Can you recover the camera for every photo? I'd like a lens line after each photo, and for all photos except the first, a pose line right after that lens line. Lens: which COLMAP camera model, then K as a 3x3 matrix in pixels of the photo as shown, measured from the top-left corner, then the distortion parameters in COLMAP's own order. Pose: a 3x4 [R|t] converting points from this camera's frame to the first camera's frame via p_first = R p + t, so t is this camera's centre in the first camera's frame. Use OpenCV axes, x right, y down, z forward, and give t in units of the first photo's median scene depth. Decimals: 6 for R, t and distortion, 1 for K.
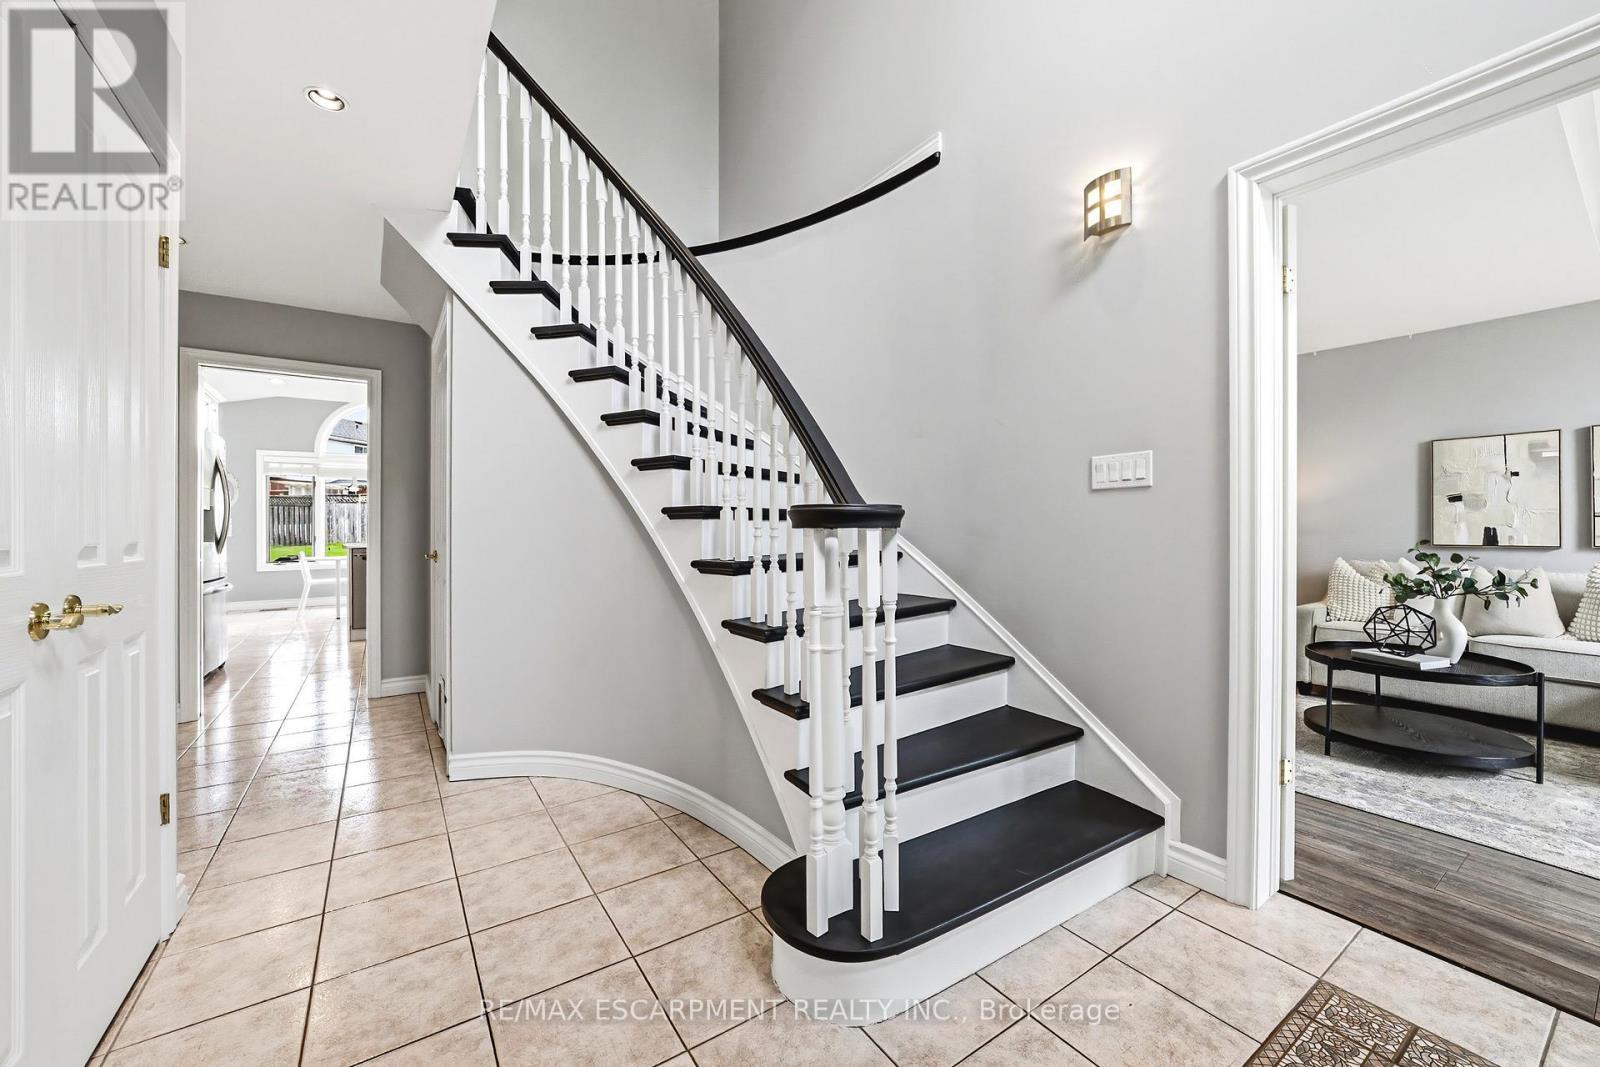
lens RADIAL K [[633.4, 0, 800.0], [0, 633.4, 533.5], [0, 0, 1]] dist [-0.000659, 0.000030]
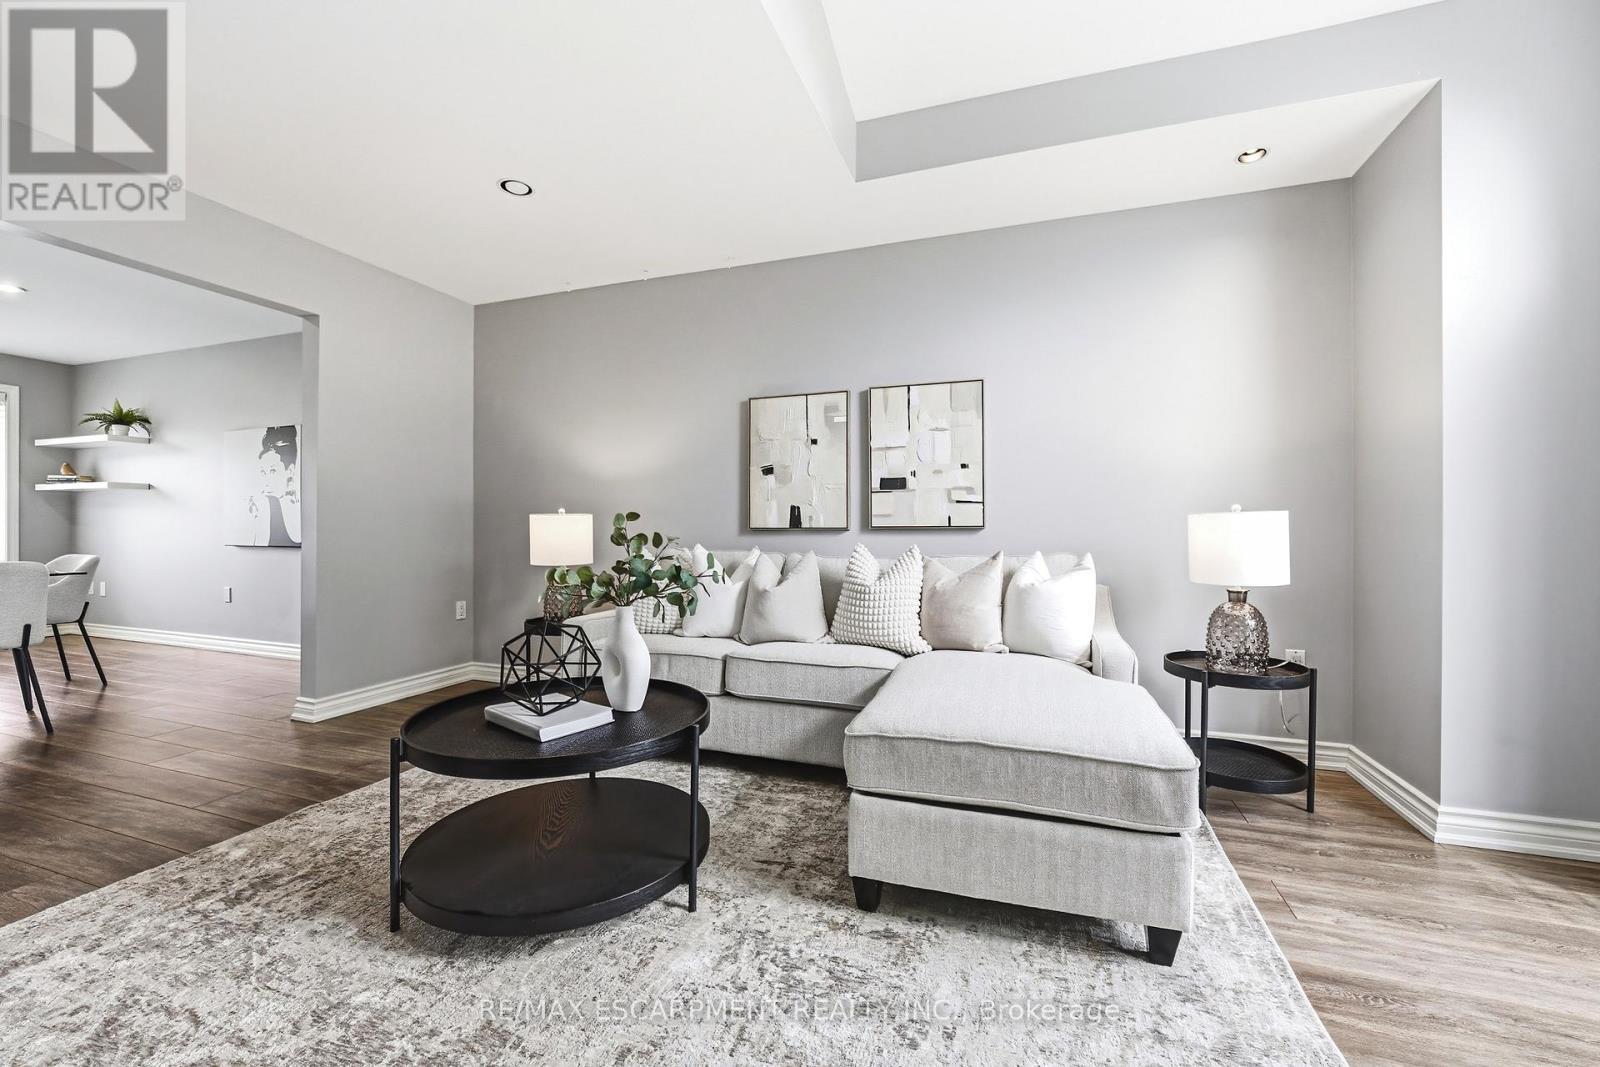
lens RADIAL K [[674.6, 0, 800.0], [0, 674.6, 533.5], [0, 0, 1]] dist [-0.000820, -0.000176]
pose [[0.812391, -0.000321, 0.583113, 0.592398], [-0.000070, 1.000000, 0.000648, 0.026361], [-0.583113, -0.000568, 0.812391, 0.285233]]
